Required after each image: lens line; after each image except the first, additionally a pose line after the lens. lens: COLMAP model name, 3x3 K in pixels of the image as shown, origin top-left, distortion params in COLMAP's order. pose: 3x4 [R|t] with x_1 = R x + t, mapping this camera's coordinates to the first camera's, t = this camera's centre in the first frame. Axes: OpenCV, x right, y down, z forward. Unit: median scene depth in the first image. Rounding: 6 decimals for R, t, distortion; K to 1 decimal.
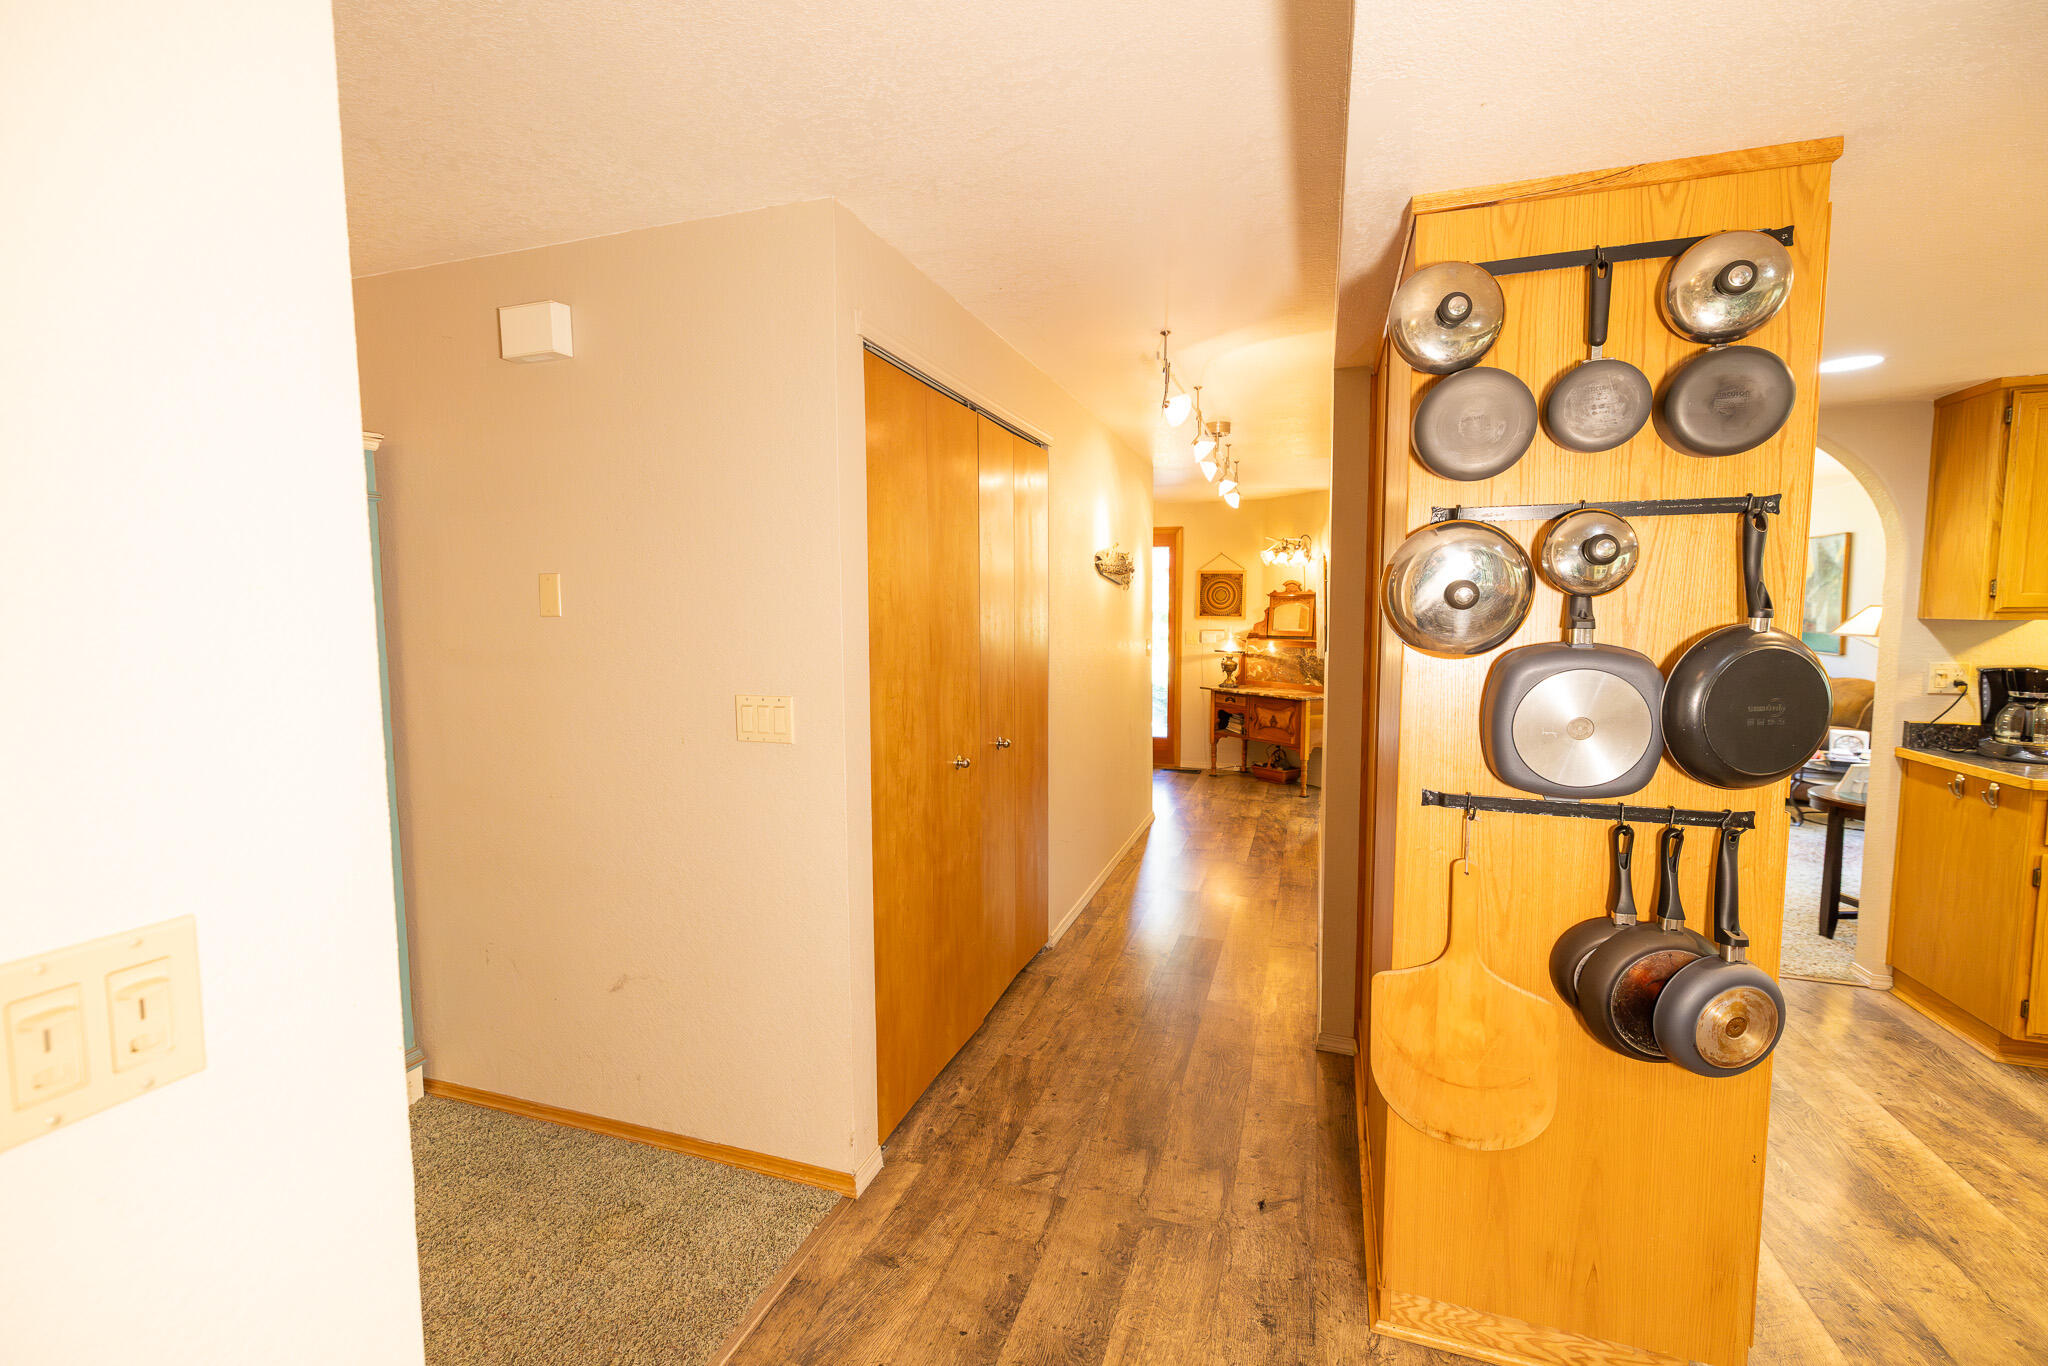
lens RADIAL K [[873.6, 0, 1022.8], [0, 873.6, 679.5], [0, 0, 1]] dist [-0.000083, -0.000024]
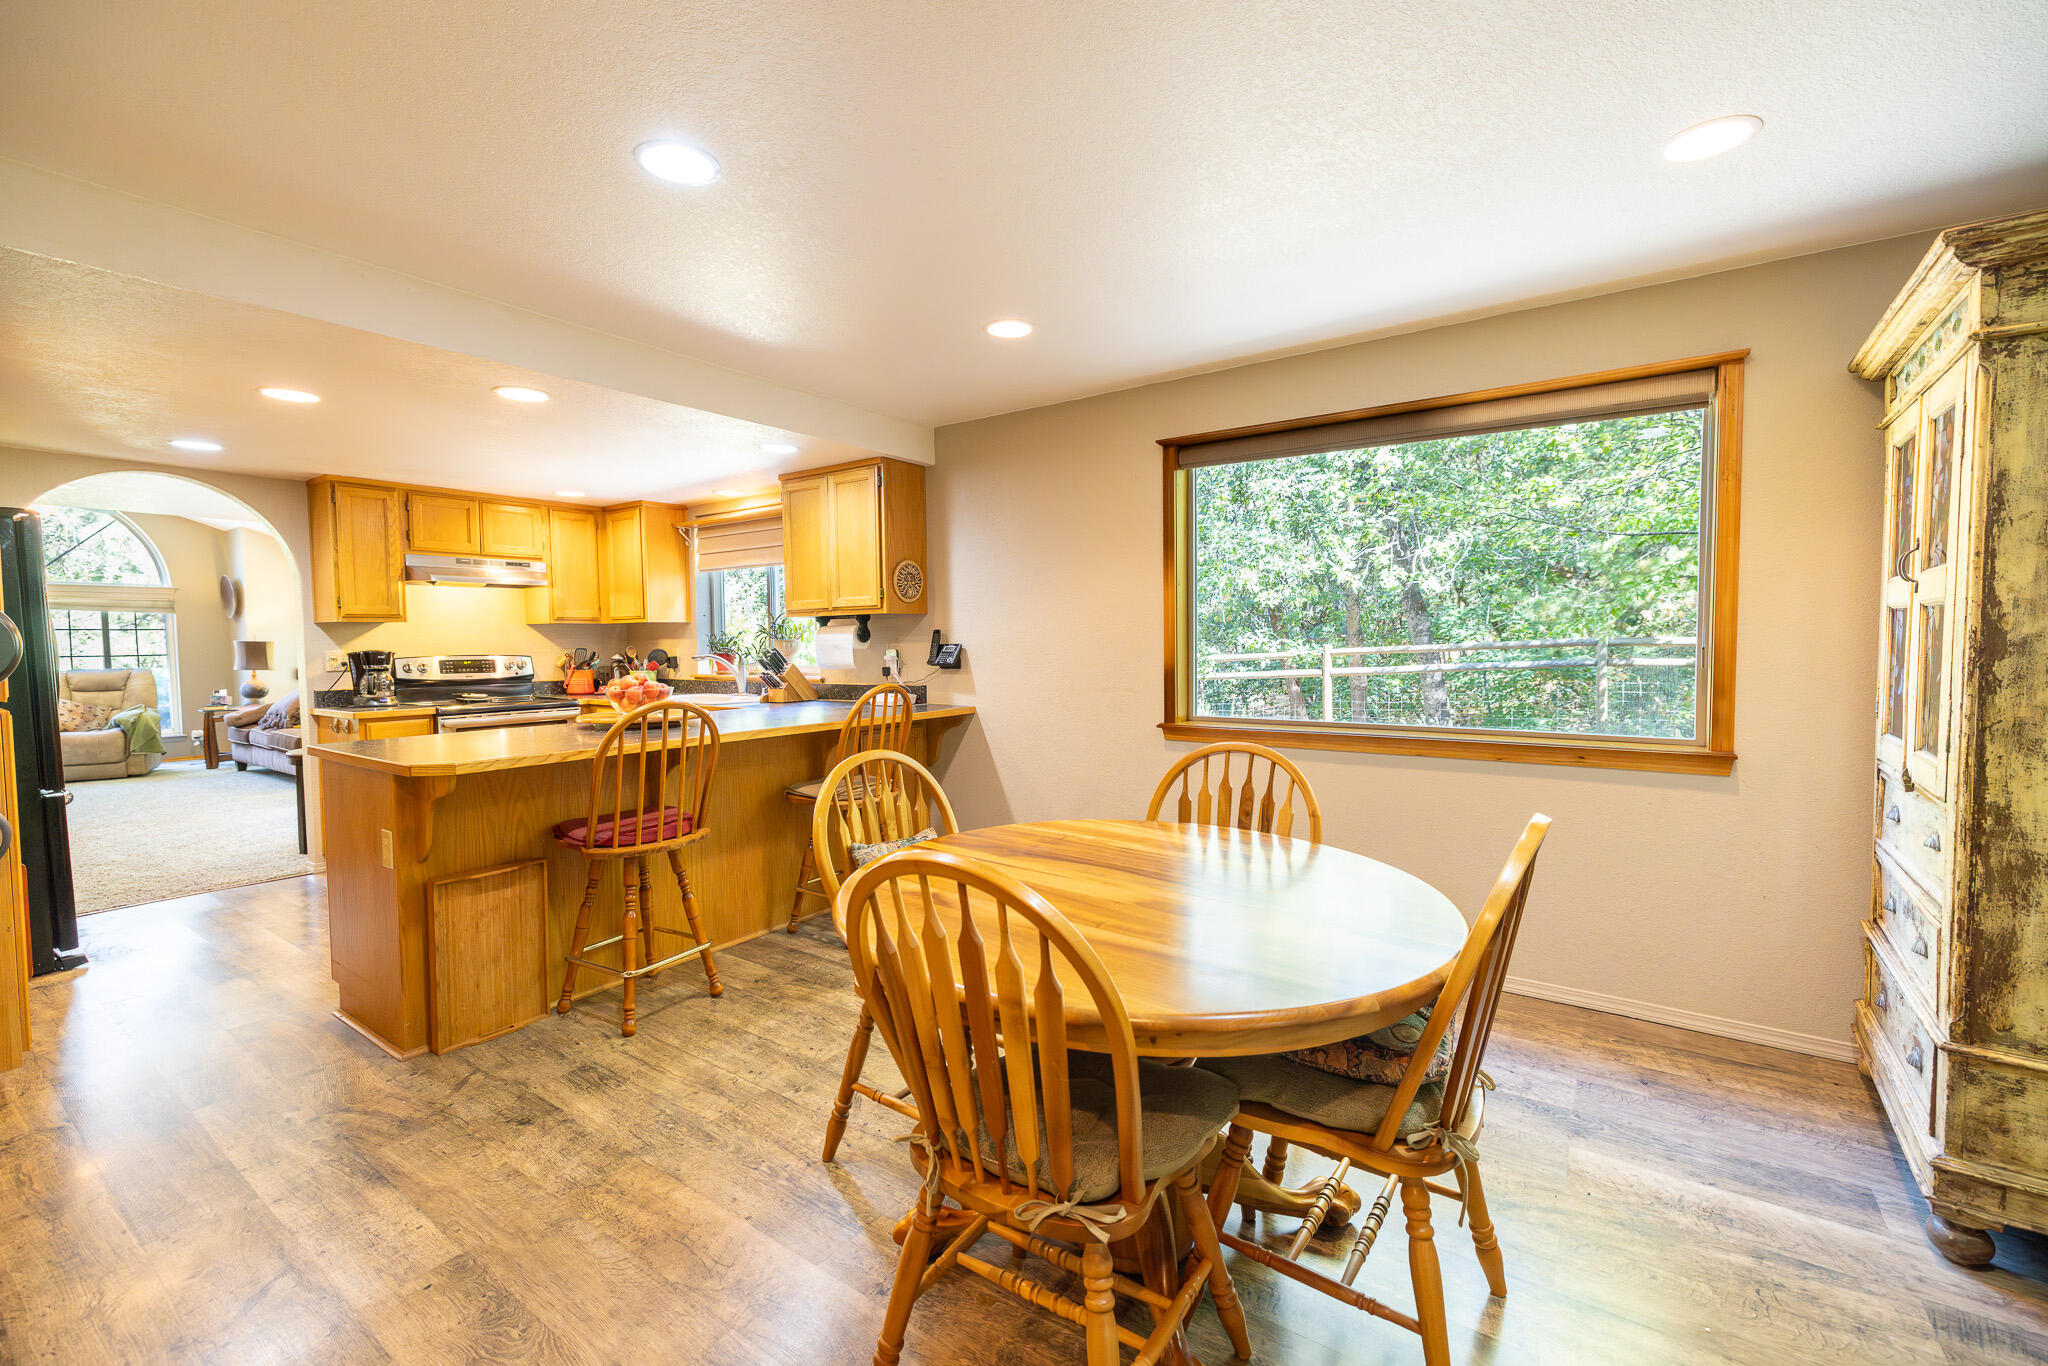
lens RADIAL K [[873.6, 0, 1024.5], [0, 873.6, 684.2], [0, 0, 1]] dist [-0.000083, -0.000024]
pose [[0.300091, -0.049820, 0.952609, -0.057785], [0.086349, 0.995954, 0.024886, 0.108867], [-0.949994, 0.074789, 0.303179, -0.644800]]
